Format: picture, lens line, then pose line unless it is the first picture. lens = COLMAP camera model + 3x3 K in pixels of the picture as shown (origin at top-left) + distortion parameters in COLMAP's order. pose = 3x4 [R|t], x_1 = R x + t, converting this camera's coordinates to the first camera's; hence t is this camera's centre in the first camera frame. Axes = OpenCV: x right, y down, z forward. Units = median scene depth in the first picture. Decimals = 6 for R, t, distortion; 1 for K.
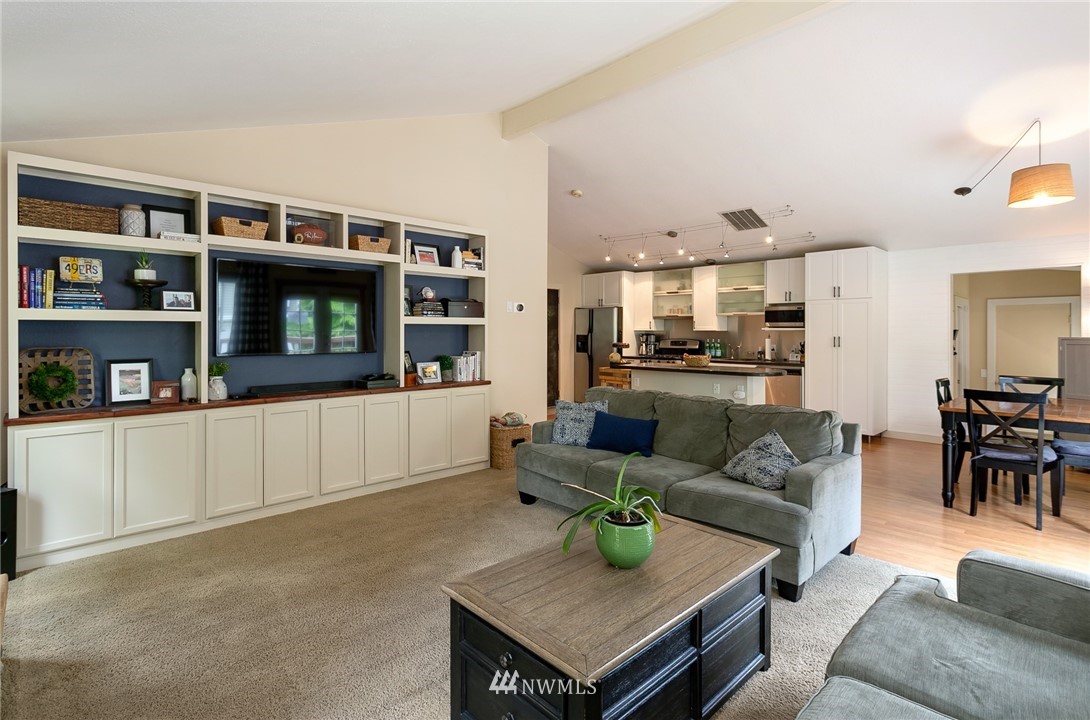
lens RADIAL K [[530.9, 0, 563.5], [0, 530.9, 333.4], [0, 0, 1]] dist [-0.002350, -0.000424]
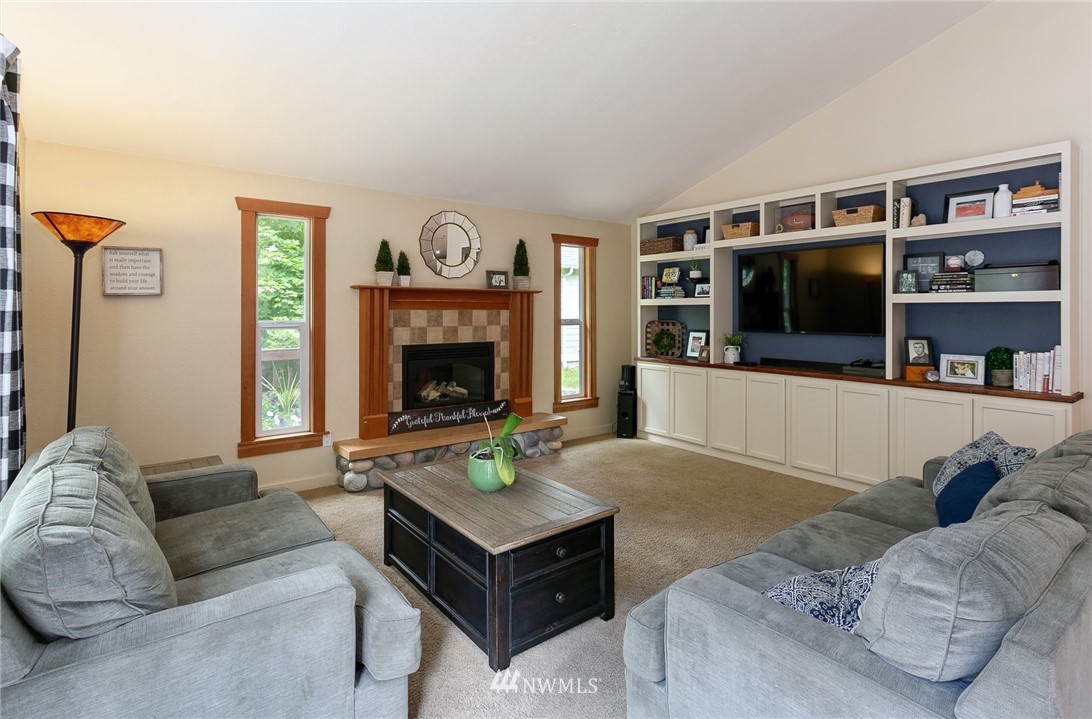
lens RADIAL K [[531.8, 0, 515.3], [0, 531.8, 308.7], [0, 0, 1]] dist [-0.002350, -0.000424]
pose [[-0.142838, -0.006322, -0.989726, 0.664433], [-0.007183, 0.999960, -0.005351, -0.000419], [0.989720, 0.006345, -0.142877, 0.593151]]
